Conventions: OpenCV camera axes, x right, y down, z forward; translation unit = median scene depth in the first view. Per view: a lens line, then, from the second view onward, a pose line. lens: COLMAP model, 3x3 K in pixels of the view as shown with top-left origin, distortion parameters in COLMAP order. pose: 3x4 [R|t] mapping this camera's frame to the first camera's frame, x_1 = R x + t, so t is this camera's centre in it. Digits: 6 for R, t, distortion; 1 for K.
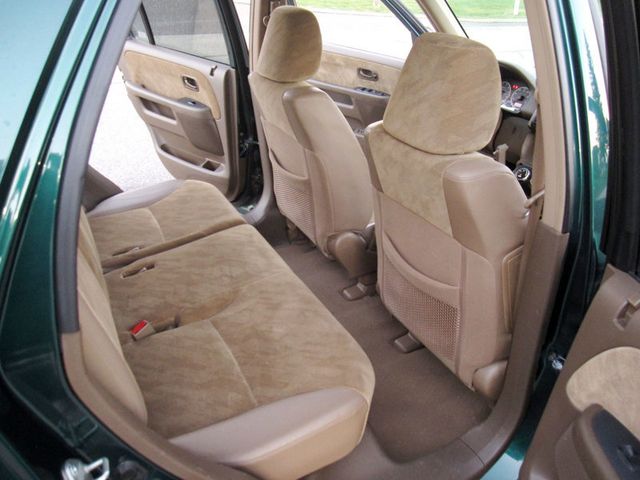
lens RADIAL K [[529.6, 0, 329.1], [0, 529.6, 231.6], [0, 0, 1]] dist [-0.082351, 0.047757]
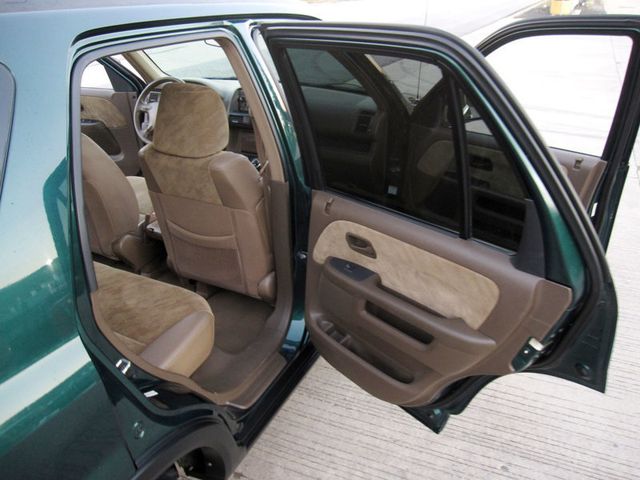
lens RADIAL K [[529.6, 0, 329.1], [0, 529.6, 231.6], [0, 0, 1]] dist [-0.082351, 0.047757]
pose [[0.801832, -0.301336, 0.516005, -0.362313], [0.296720, 0.950337, 0.093897, 0.032595], [-0.518673, 0.077820, 0.851424, -0.534822]]
